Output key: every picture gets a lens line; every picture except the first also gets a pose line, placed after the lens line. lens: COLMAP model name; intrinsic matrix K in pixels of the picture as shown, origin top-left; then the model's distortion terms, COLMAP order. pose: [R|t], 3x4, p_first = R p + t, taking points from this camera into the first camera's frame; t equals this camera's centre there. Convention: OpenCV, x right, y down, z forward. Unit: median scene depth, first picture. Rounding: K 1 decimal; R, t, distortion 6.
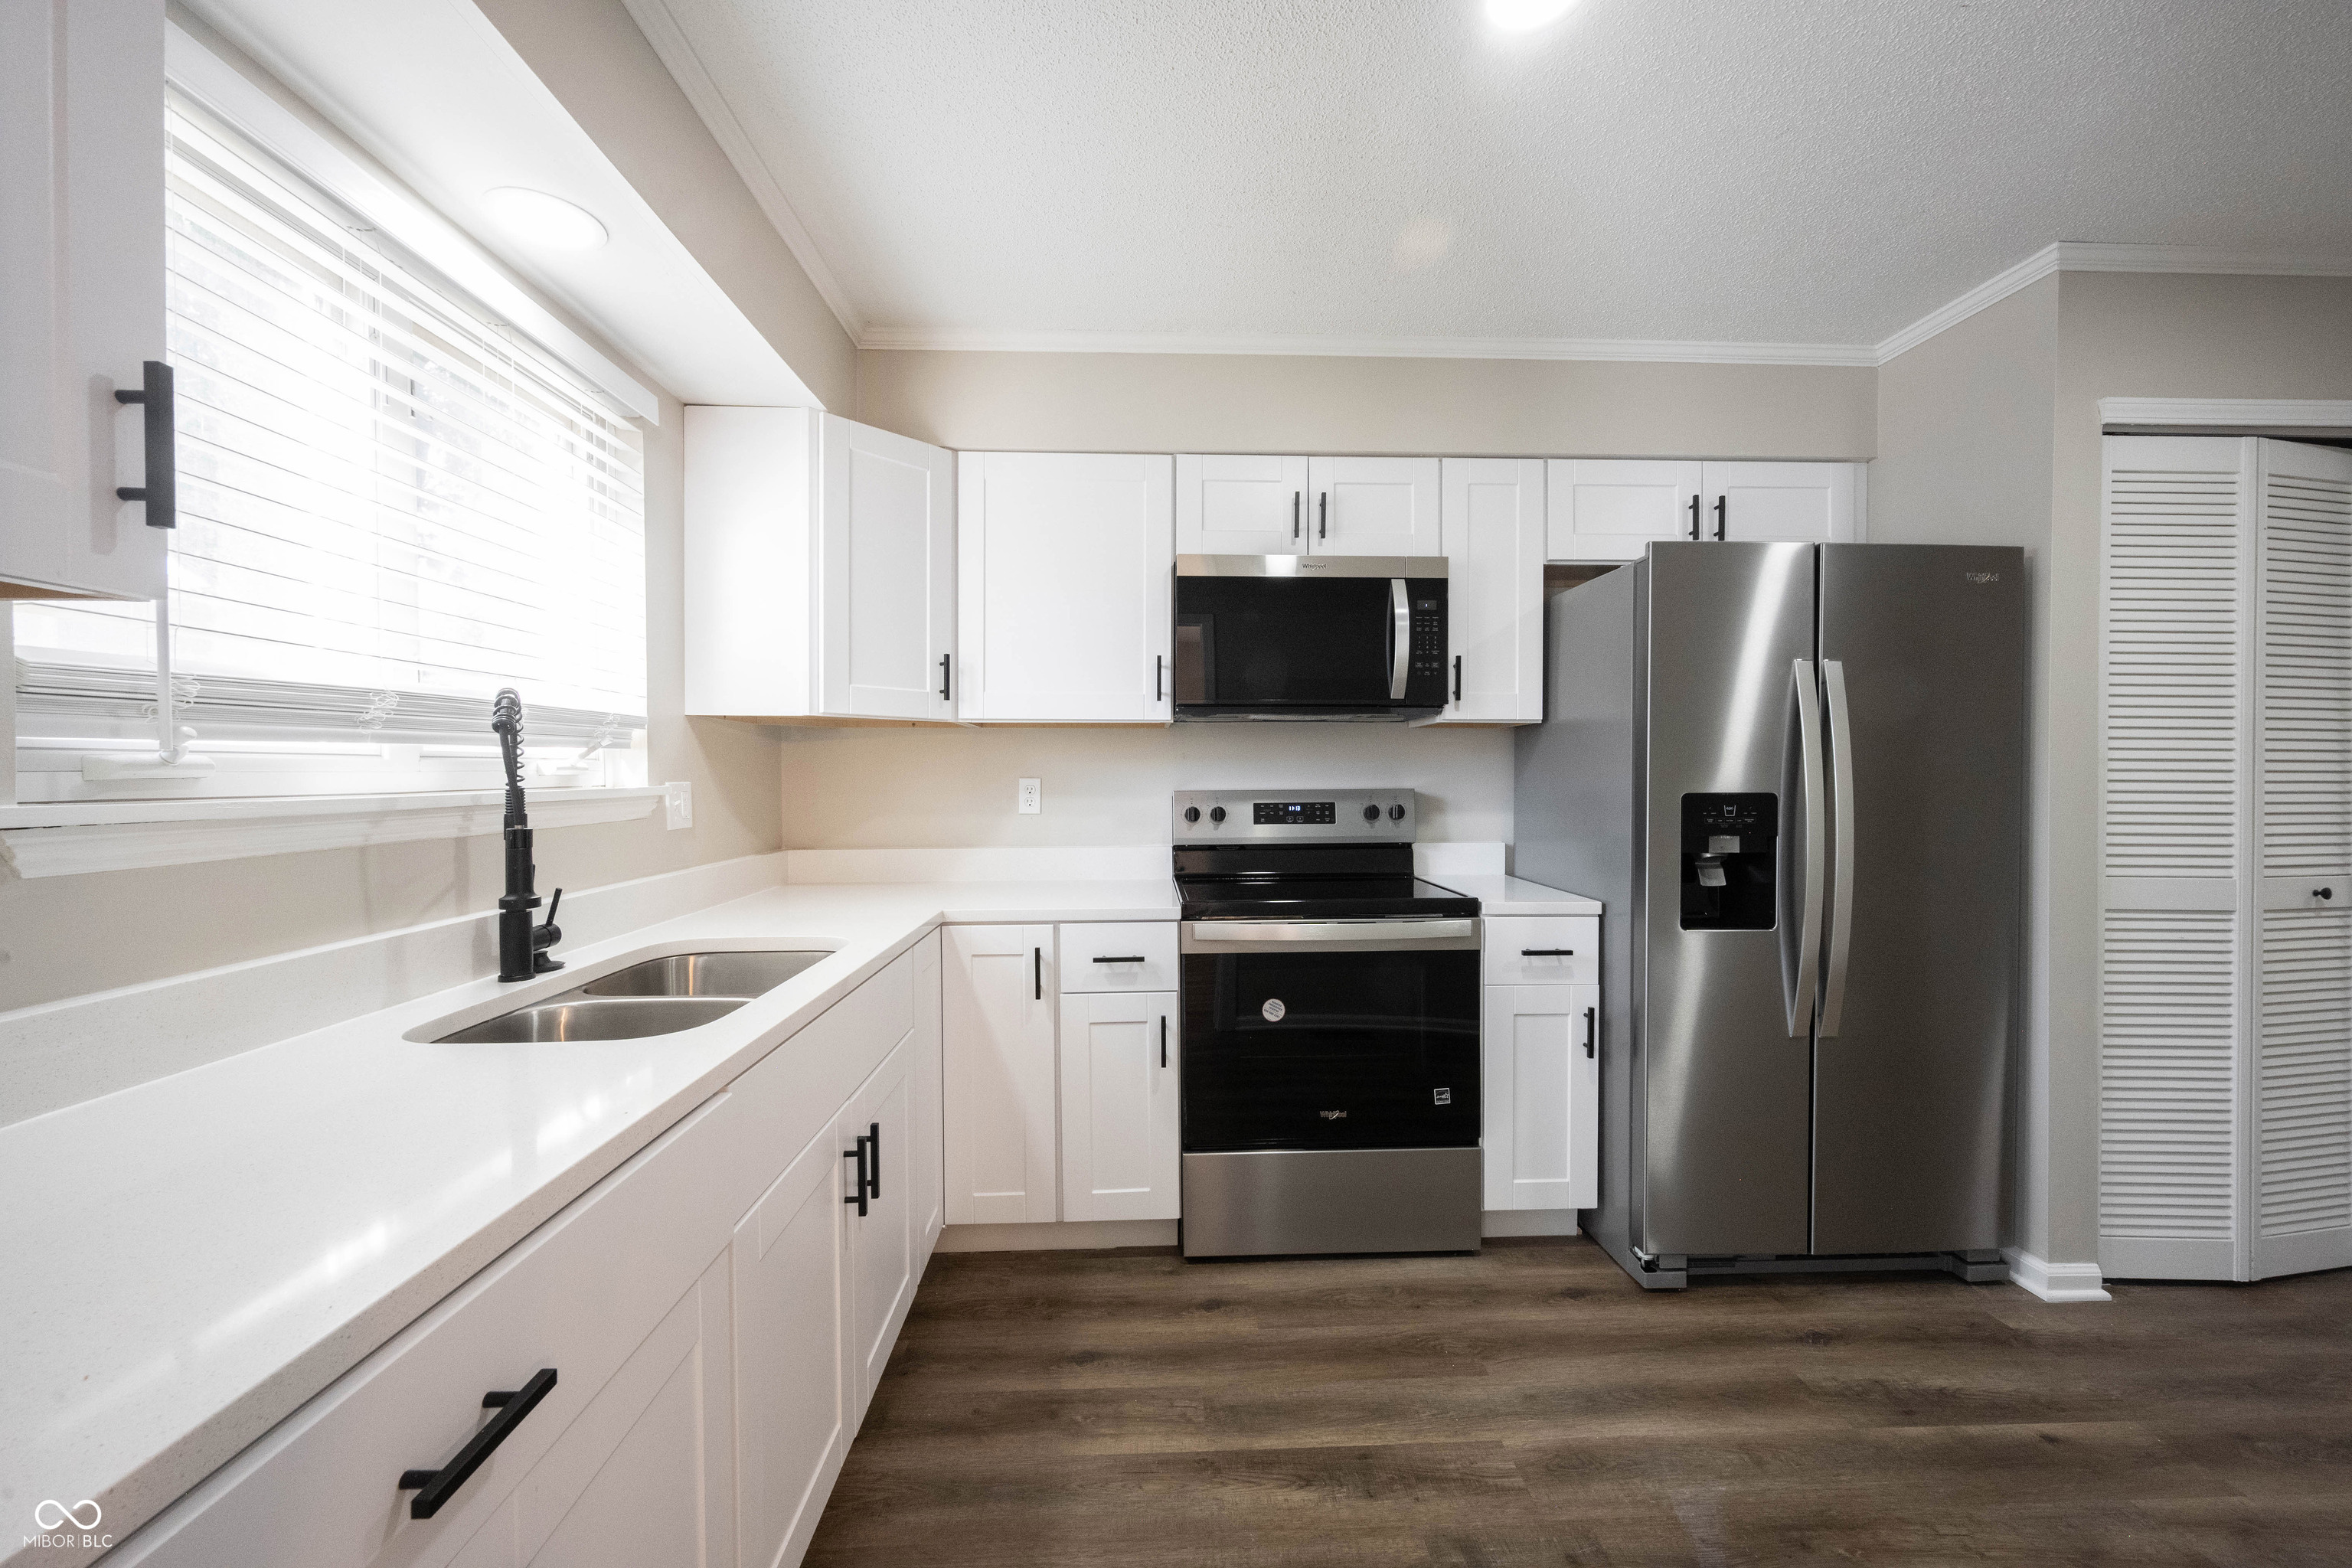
lens RADIAL K [[926.9, 0, 1167.6], [0, 926.9, 784.9], [0, 0, 1]] dist [0.000025, -0.000327]
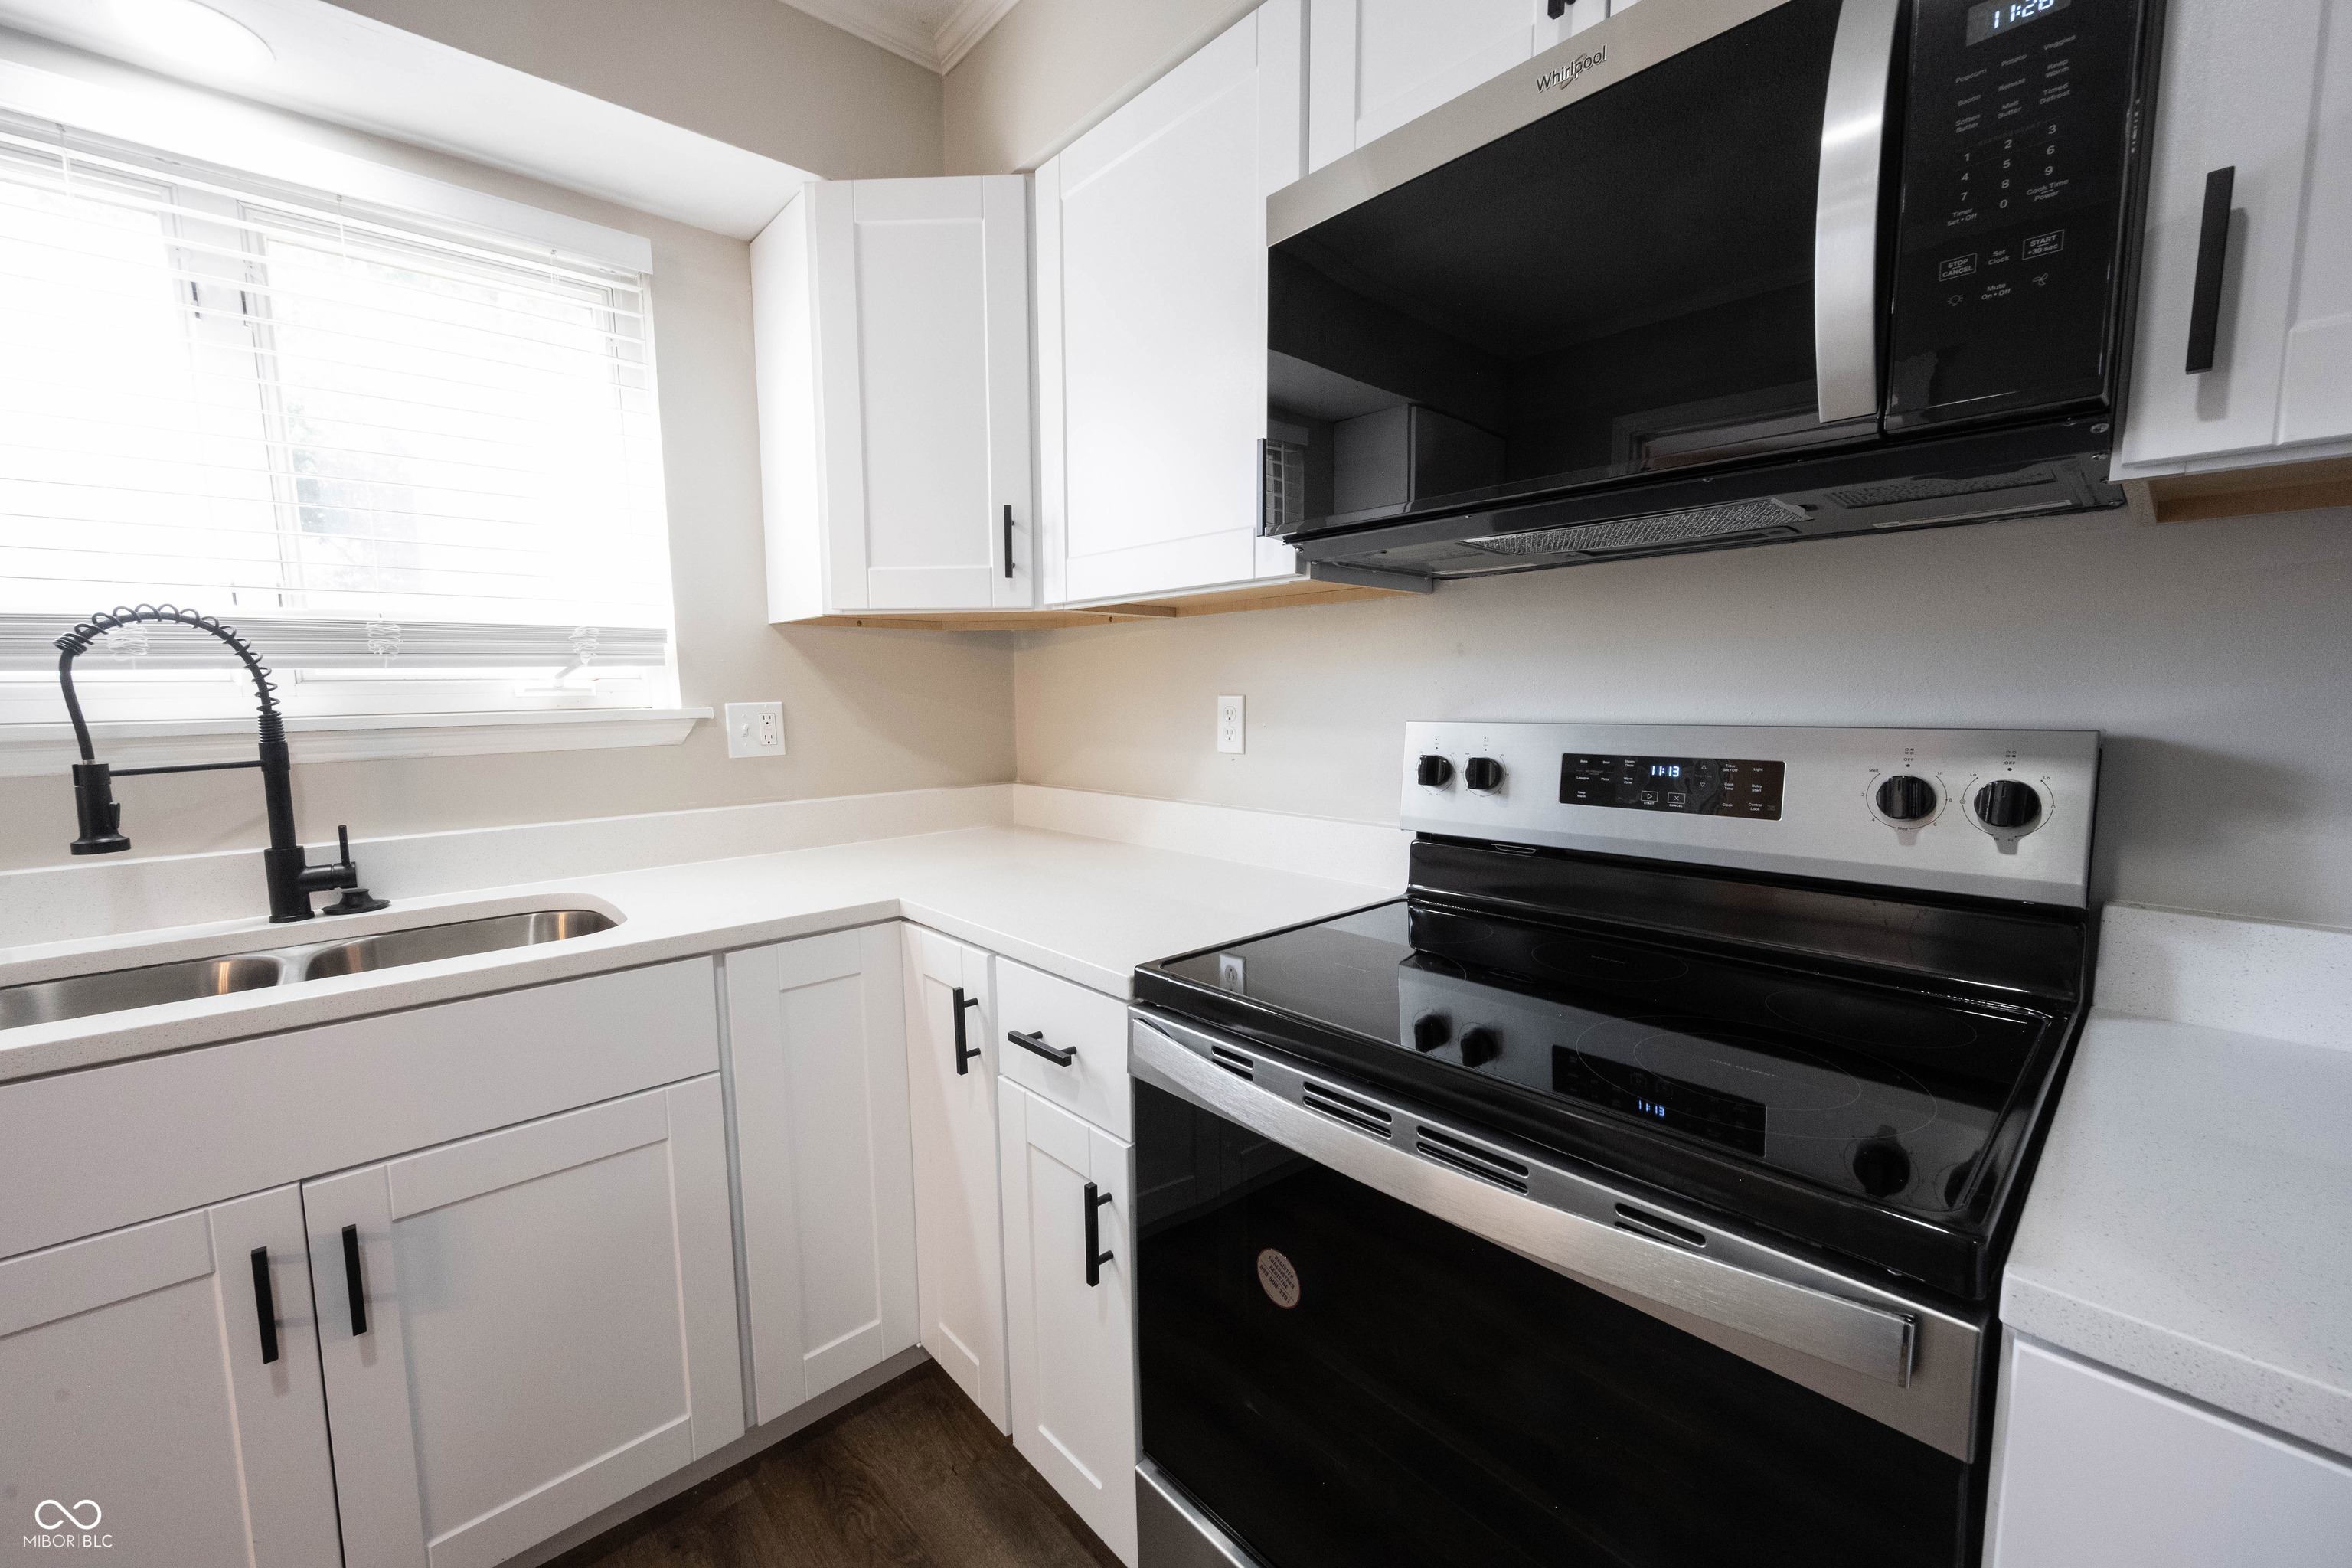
lens RADIAL K [[926.9, 0, 1167.6], [0, 926.9, 784.9], [0, 0, 1]] dist [0.000025, -0.000327]
pose [[0.642266, 0.073055, -0.762992, 0.382683], [0.001921, 0.995291, 0.096915, -0.009791], [0.766479, -0.063710, 0.639101, 0.732625]]
